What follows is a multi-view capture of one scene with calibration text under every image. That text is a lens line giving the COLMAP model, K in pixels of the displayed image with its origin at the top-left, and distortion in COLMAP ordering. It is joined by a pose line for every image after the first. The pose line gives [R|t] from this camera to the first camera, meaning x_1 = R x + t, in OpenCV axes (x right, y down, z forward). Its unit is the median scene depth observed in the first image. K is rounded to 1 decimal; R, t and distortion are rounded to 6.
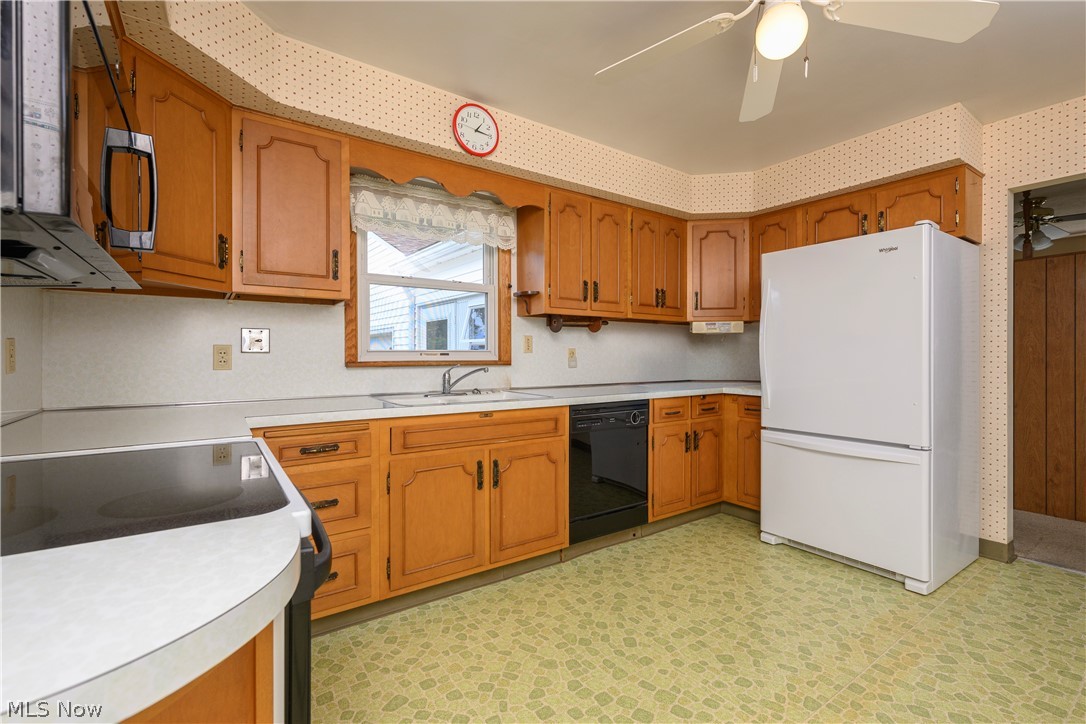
lens RADIAL K [[481.2, 0, 545.1], [0, 481.2, 358.5], [0, 0, 1]] dist [0.001176, -0.000024]
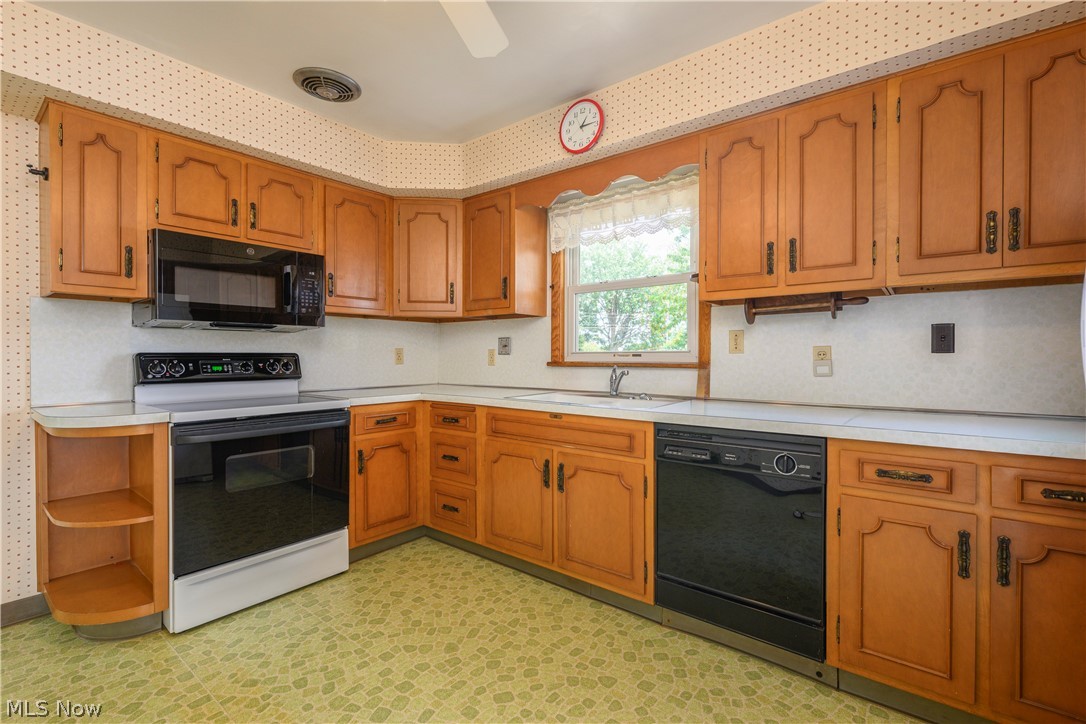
lens RADIAL K [[490.1, 0, 543.0], [0, 490.1, 362.0], [0, 0, 1]] dist [-0.001952, -0.000209]
pose [[0.276918, 0.011524, -0.960824, 0.833824], [-0.008241, 0.999920, 0.009618, -0.004674], [0.960858, 0.005255, 0.276991, 0.681812]]
